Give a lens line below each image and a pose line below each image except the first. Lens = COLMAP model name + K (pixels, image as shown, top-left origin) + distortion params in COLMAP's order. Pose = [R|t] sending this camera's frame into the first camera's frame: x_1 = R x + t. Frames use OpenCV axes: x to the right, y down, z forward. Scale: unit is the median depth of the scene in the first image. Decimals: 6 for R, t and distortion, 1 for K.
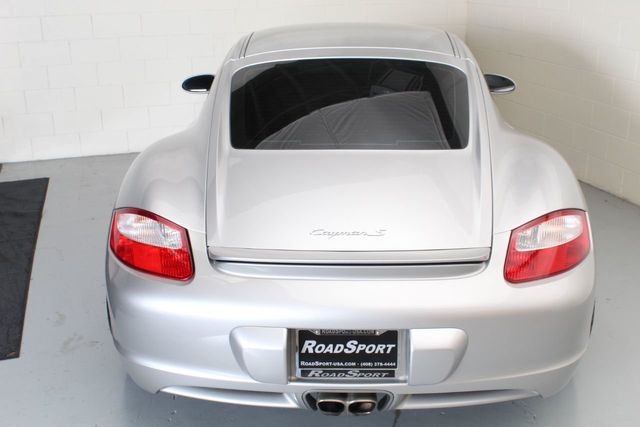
lens RADIAL K [[744.8, 0, 323.5], [0, 744.8, 215.4], [0, 0, 1]] dist [-0.034380, 0.000000]
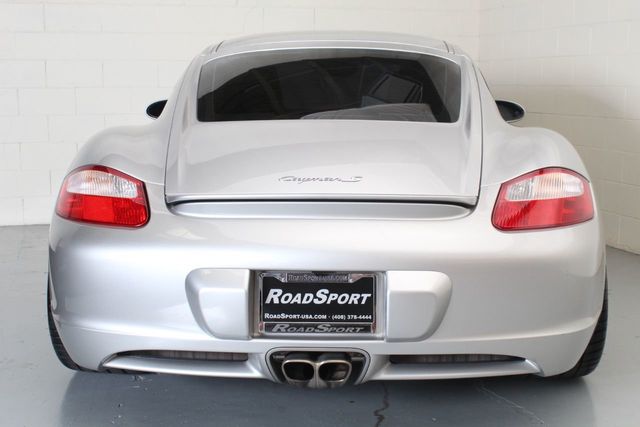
lens RADIAL K [[934.1, 0, 315.8], [0, 934.1, 213.1], [0, 0, 1]] dist [-0.000767, 0.000000]
pose [[0.999911, 0.010776, -0.007811, 0.037087], [-0.012100, 0.980491, -0.196191, 0.291228], [0.005544, 0.196268, 0.980535, -0.113699]]
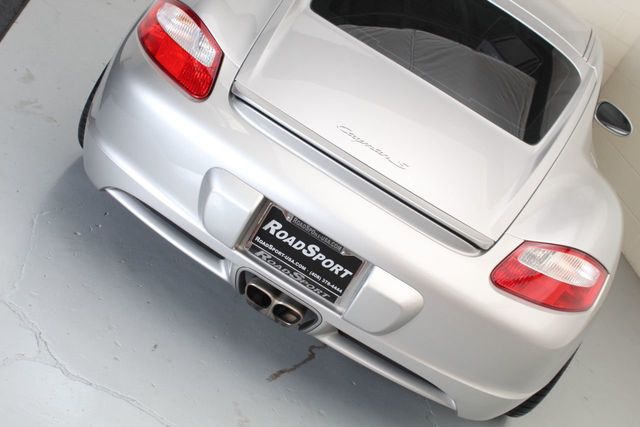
lens RADIAL K [[1036.5, 0, 321.2], [0, 1036.5, 211.2], [0, 0, 1]] dist [0.024347, 0.000000]
pose [[0.849988, 0.526799, -0.001688, 0.023293], [-0.526587, 0.849729, 0.025822, 0.092131], [0.015038, -0.021060, 0.999665, -0.293381]]
